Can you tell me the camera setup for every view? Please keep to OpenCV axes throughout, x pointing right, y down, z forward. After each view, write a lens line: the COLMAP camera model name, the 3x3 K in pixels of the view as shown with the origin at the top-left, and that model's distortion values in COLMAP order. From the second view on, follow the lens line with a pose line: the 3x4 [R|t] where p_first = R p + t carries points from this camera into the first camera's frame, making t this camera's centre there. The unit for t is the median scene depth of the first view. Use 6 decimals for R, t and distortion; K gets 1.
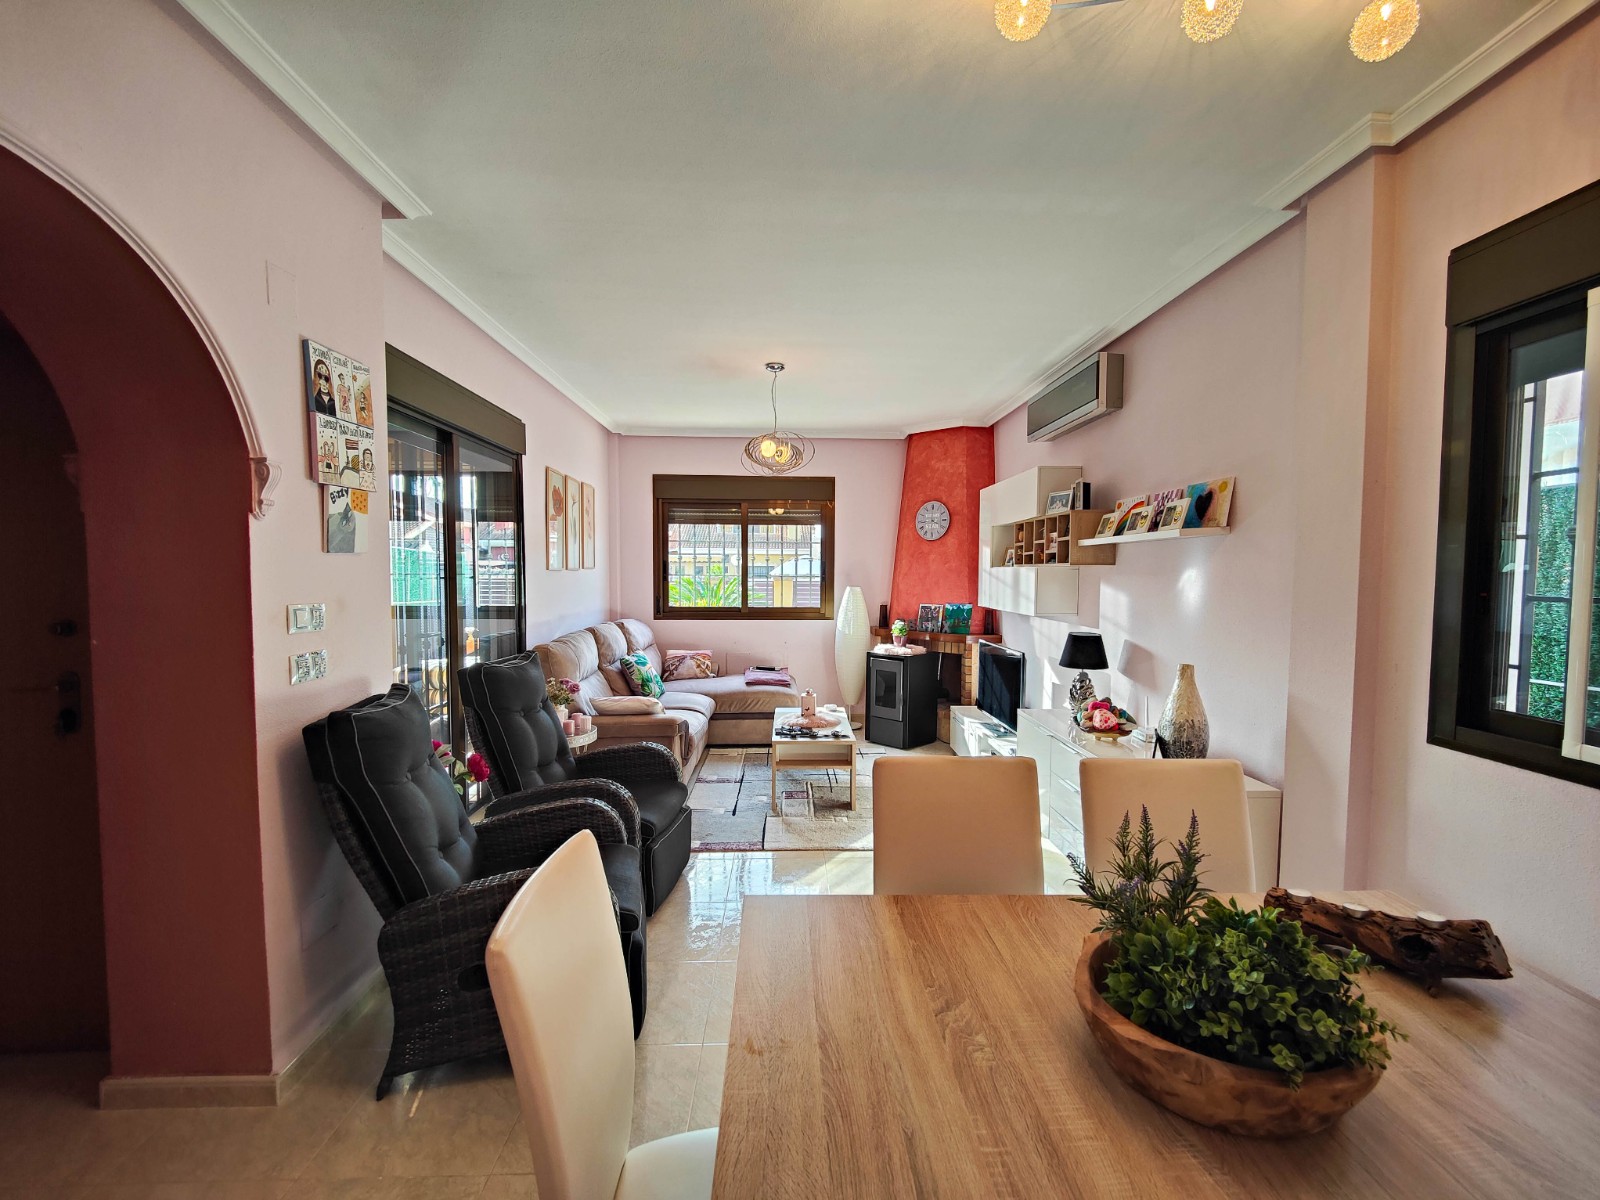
lens RADIAL K [[694.7, 0, 810.1], [0, 694.7, 606.0], [0, 0, 1]] dist [0.027945, -0.018517]
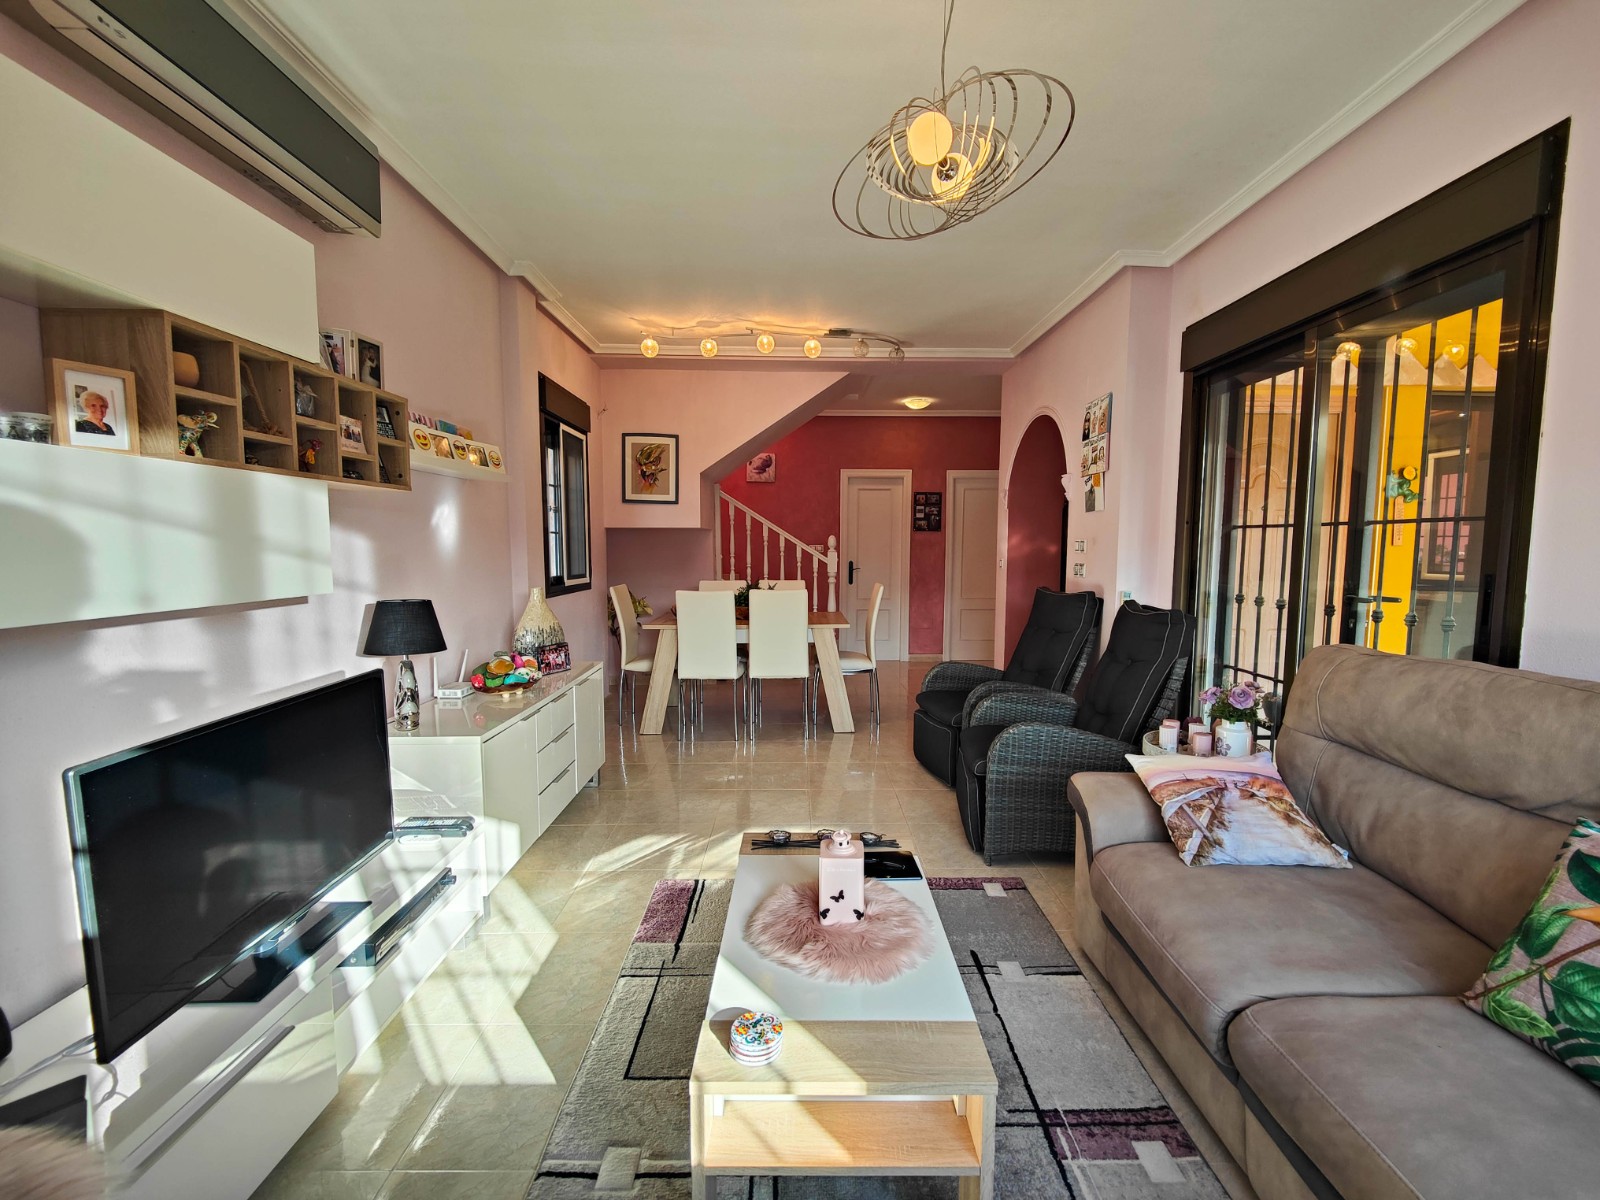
lens RADIAL K [[689.1, 0, 802.9], [0, 689.1, 605.1], [0, 0, 1]] dist [0.026088, -0.018476]
pose [[-0.999540, -0.010534, 0.028424, 0.007628], [-0.006470, 0.990210, 0.139436, -0.032006], [-0.029614, 0.139188, -0.989823, 1.105041]]
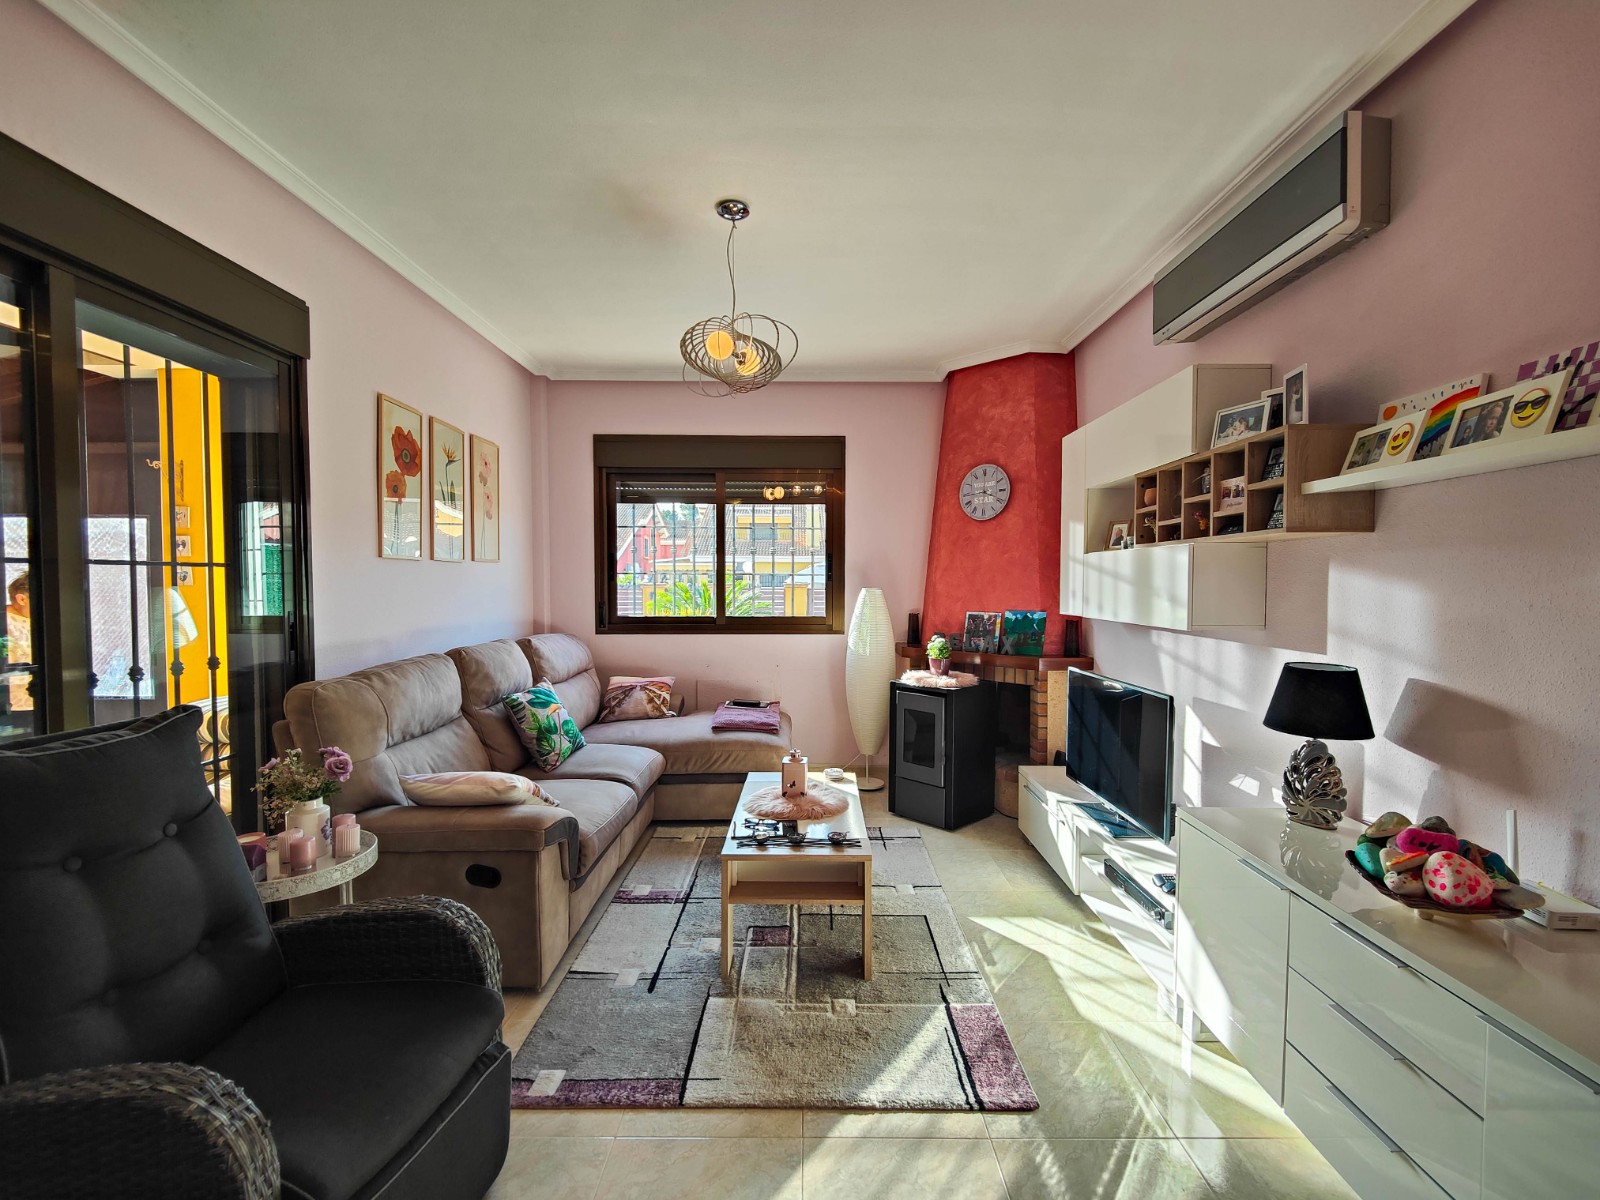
lens RADIAL K [[702.4, 0, 813.2], [0, 702.4, 606.2], [0, 0, 1]] dist [0.030682, -0.020171]
pose [[0.999586, -0.002217, -0.028683, 0.026800], [0.001760, 0.999871, -0.015947, 0.002667], [0.028715, 0.015890, 0.999461, 0.321057]]
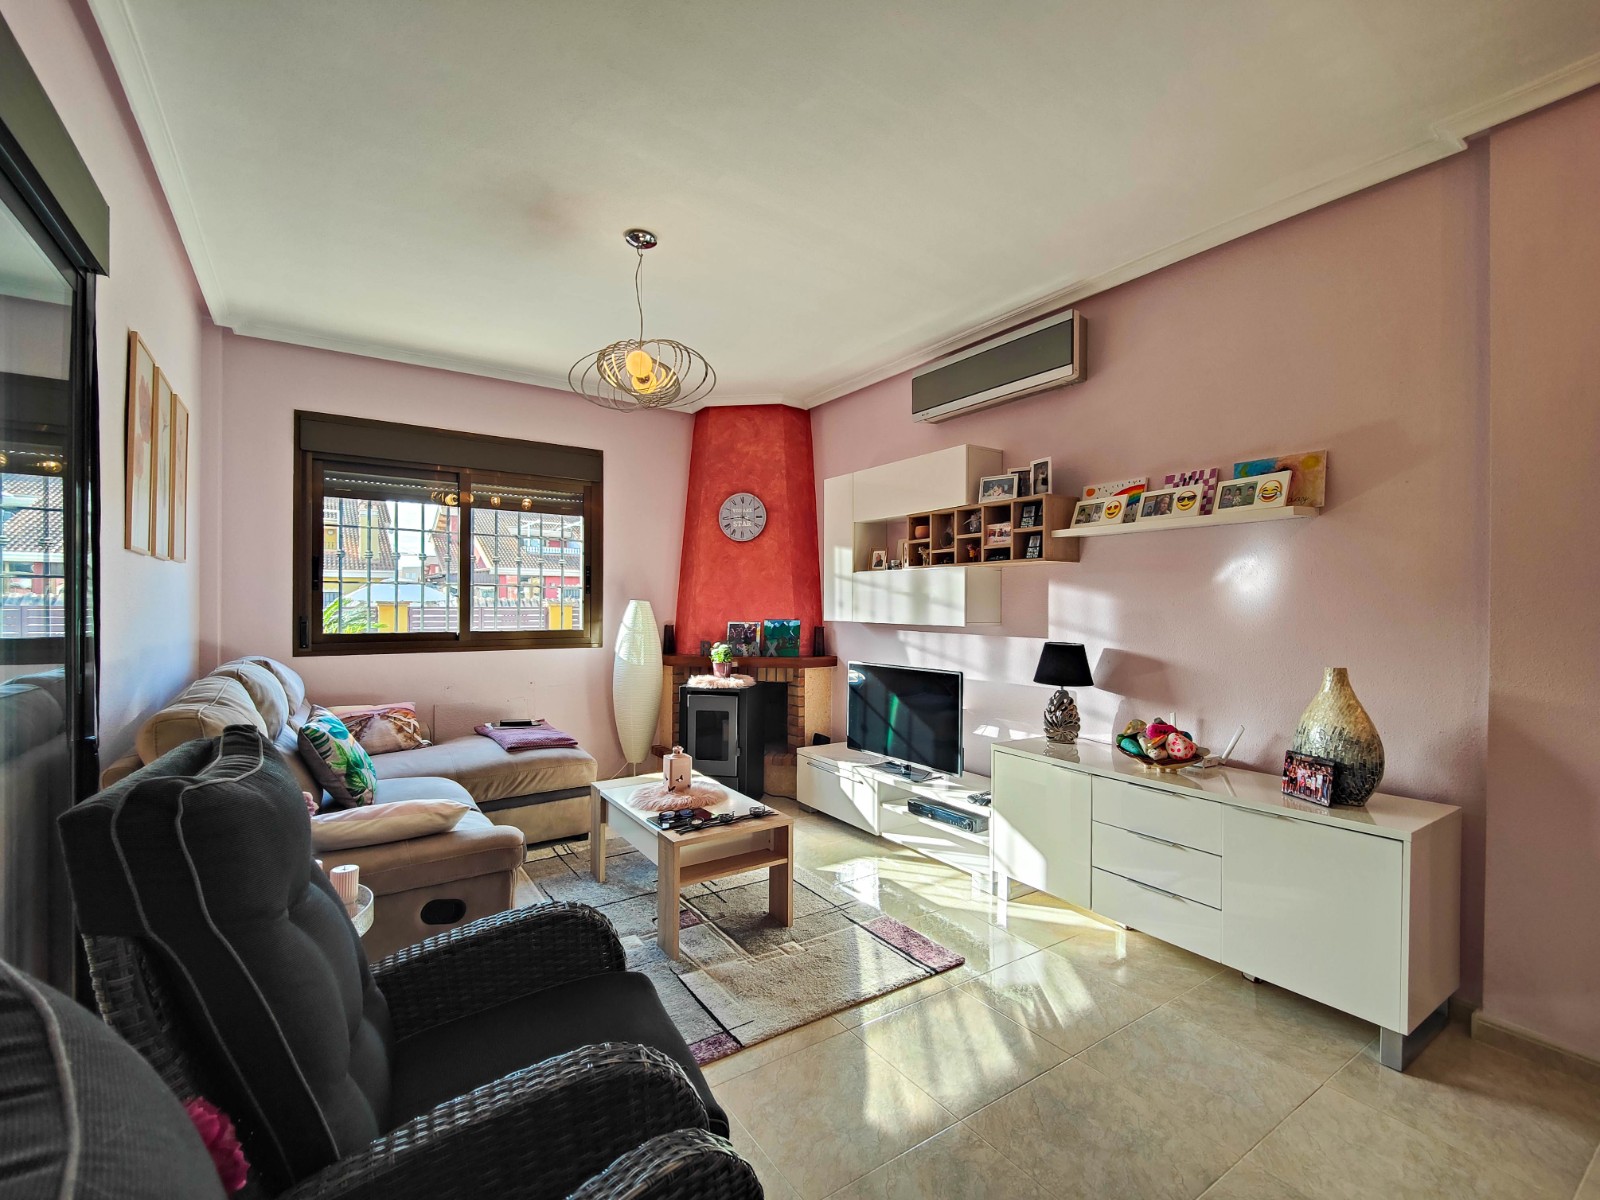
lens RADIAL K [[702.4, 0, 813.2], [0, 702.4, 606.2], [0, 0, 1]] dist [0.030682, -0.020171]
pose [[0.842339, -0.002346, 0.538944, -0.209478], [0.026913, 0.998926, -0.037715, 0.013229], [-0.538276, 0.046273, 0.841497, 0.309934]]
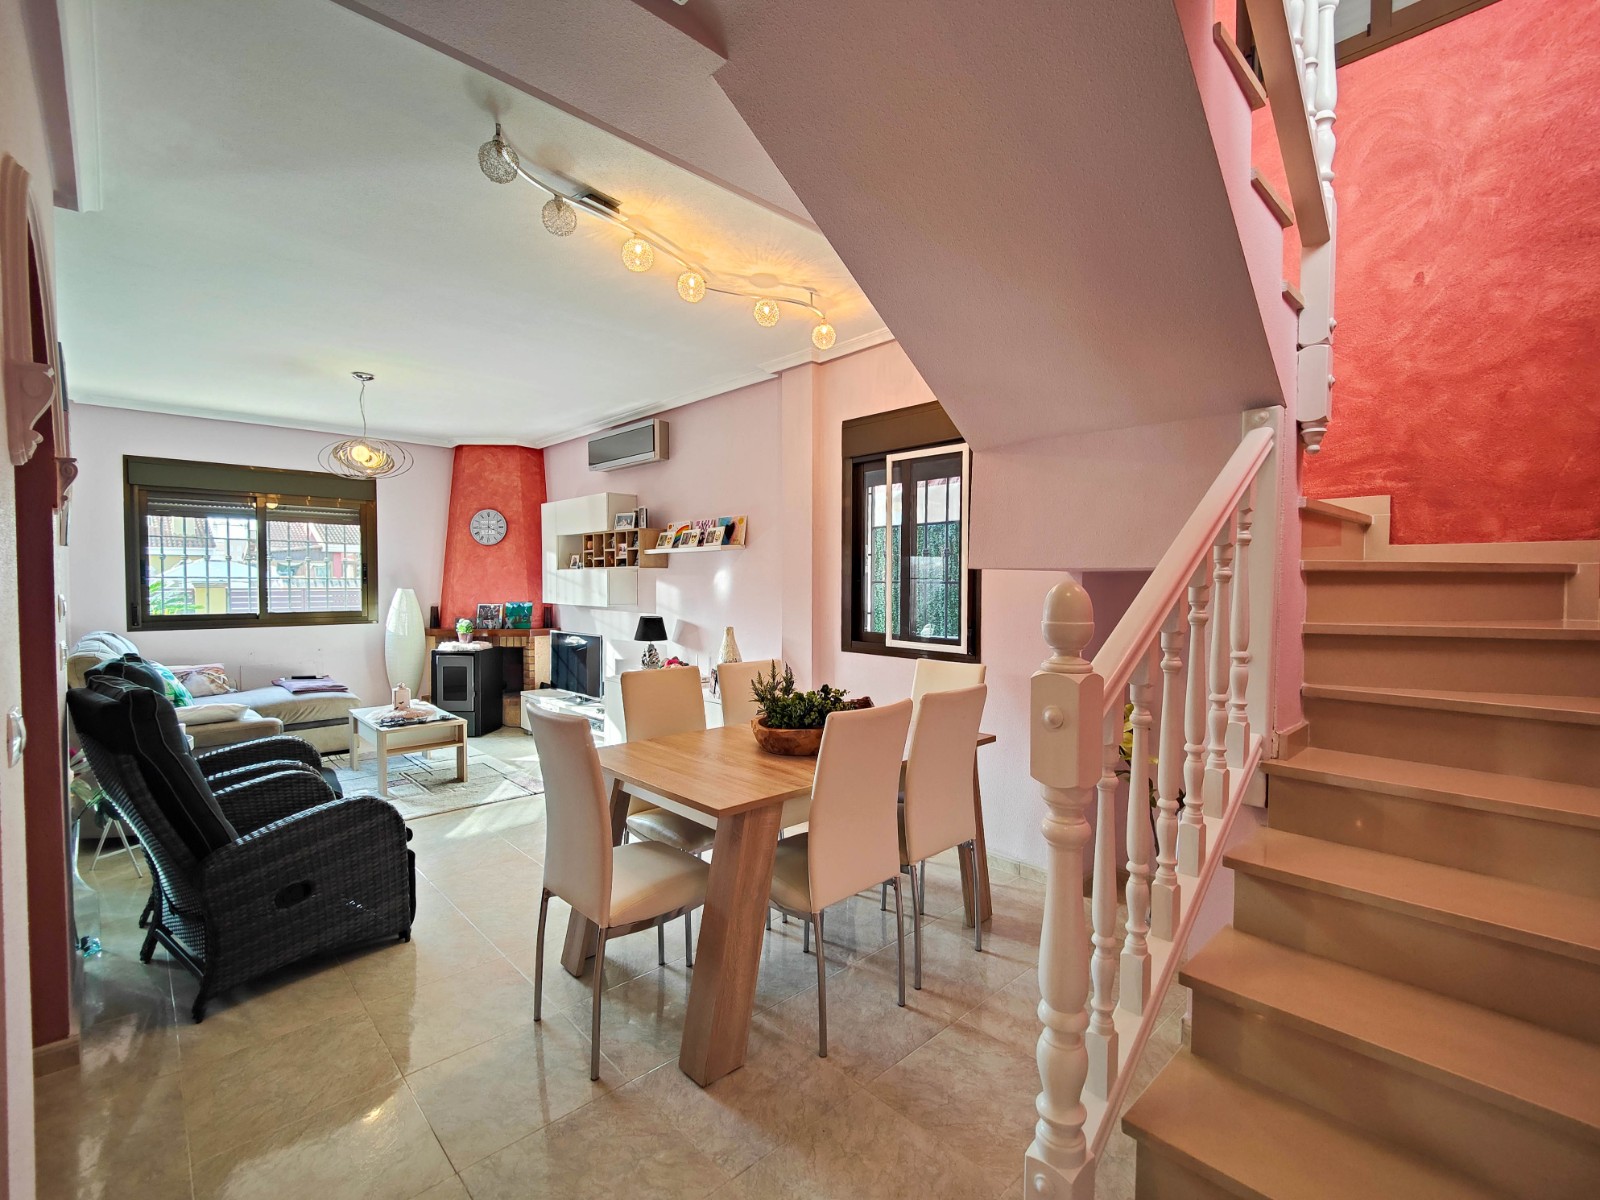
lens RADIAL K [[714.3, 0, 822.3], [0, 714.3, 605.6], [0, 0, 1]] dist [0.001585, -0.007756]
pose [[0.738215, -0.026192, 0.674057, -0.215829], [0.034259, 0.999412, 0.001315, 0.018532], [-0.673695, 0.022122, 0.738679, -0.196370]]
